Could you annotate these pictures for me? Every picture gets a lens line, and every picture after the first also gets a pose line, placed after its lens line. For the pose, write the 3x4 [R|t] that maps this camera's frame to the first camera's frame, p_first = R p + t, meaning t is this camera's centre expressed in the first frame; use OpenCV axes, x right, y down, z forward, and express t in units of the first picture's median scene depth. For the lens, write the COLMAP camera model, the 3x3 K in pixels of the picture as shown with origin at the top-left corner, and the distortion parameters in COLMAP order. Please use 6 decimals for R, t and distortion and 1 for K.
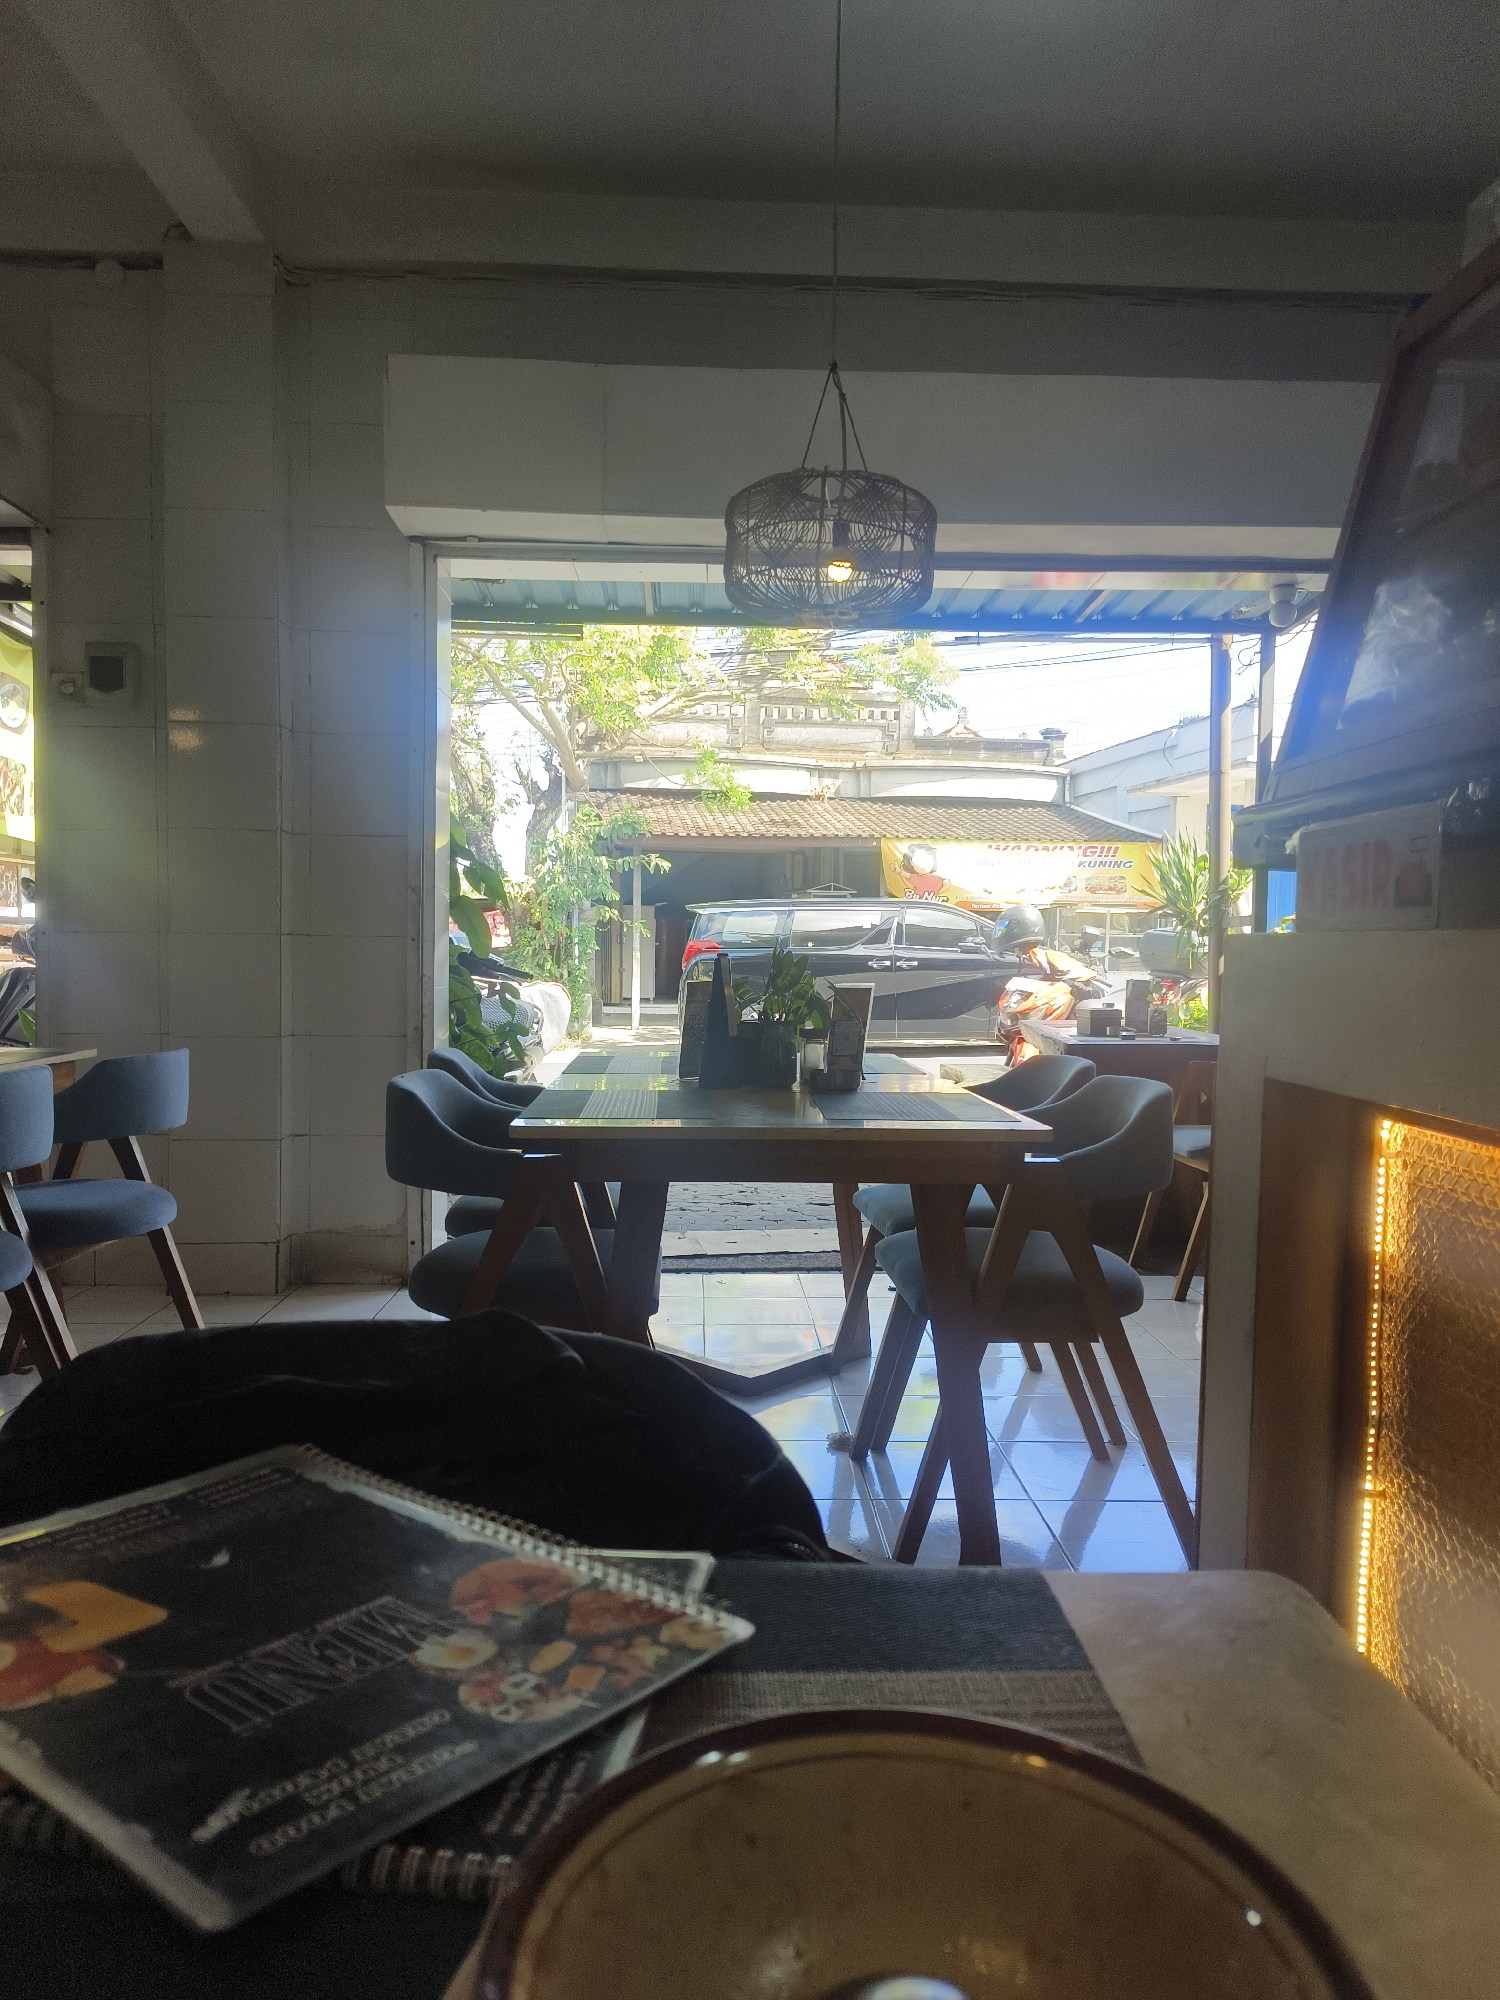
lens RADIAL K [[1384.1, 0, 734.6], [0, 1384.1, 1004.2], [0, 0, 1]] dist [0.039904, -0.048653]
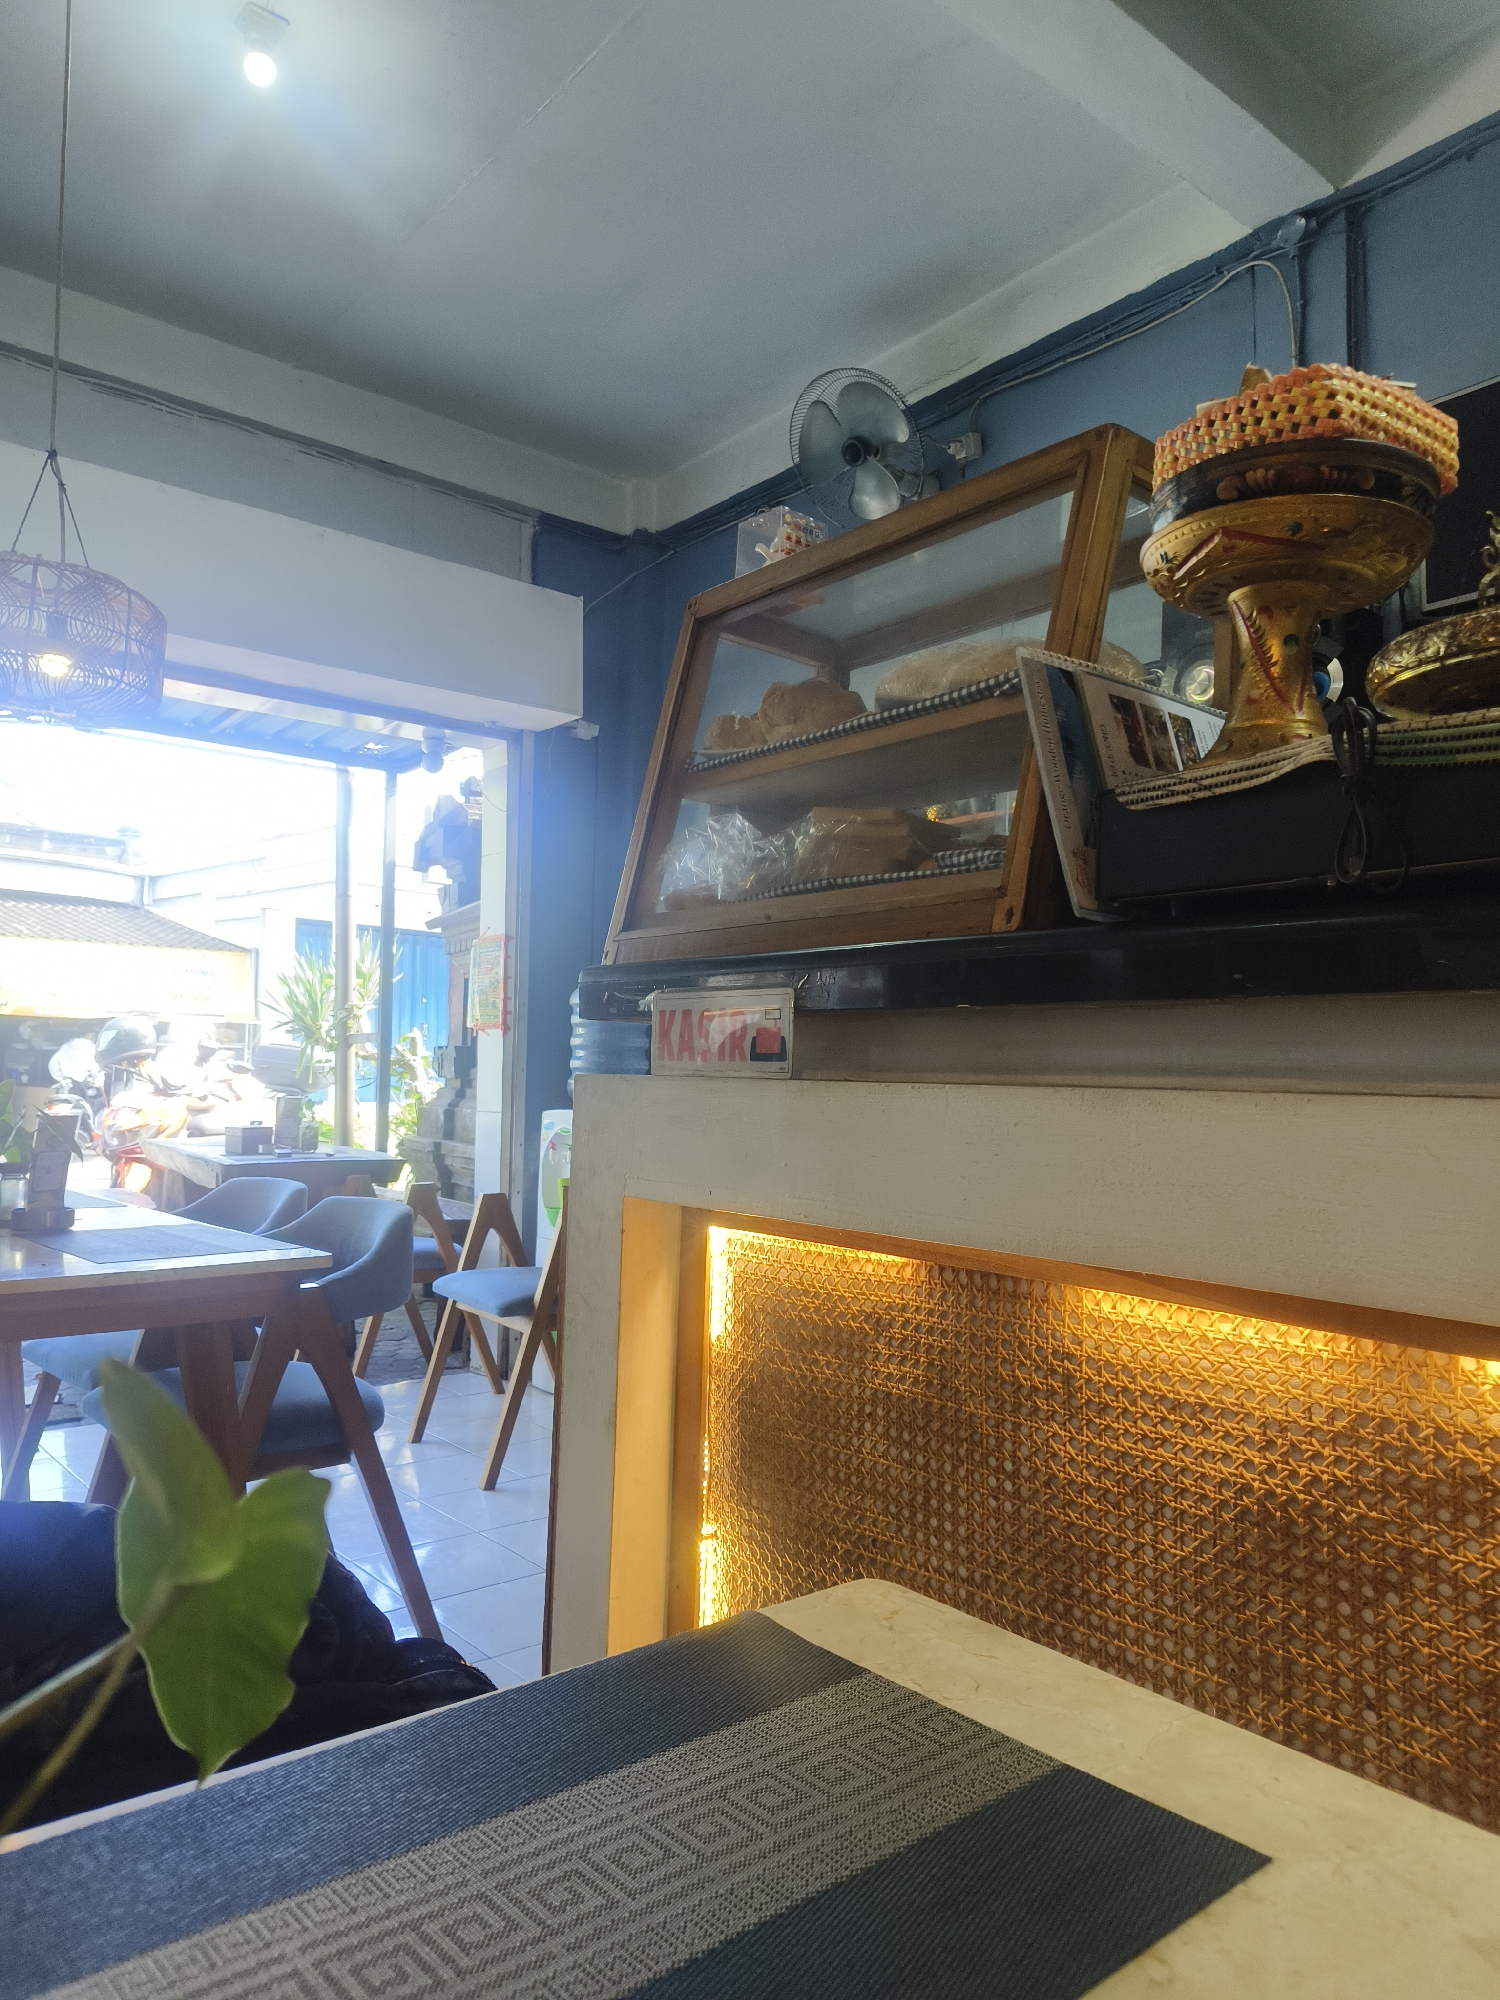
lens RADIAL K [[1384.1, 0, 751.2], [0, 1384.1, 1011.6], [0, 0, 1]] dist [0.039904, -0.048653]
pose [[0.791516, 0.029044, 0.610458, -0.118134], [0.015945, 0.997549, -0.068136, -0.010329], [-0.610940, 0.063664, 0.789113, -0.005074]]
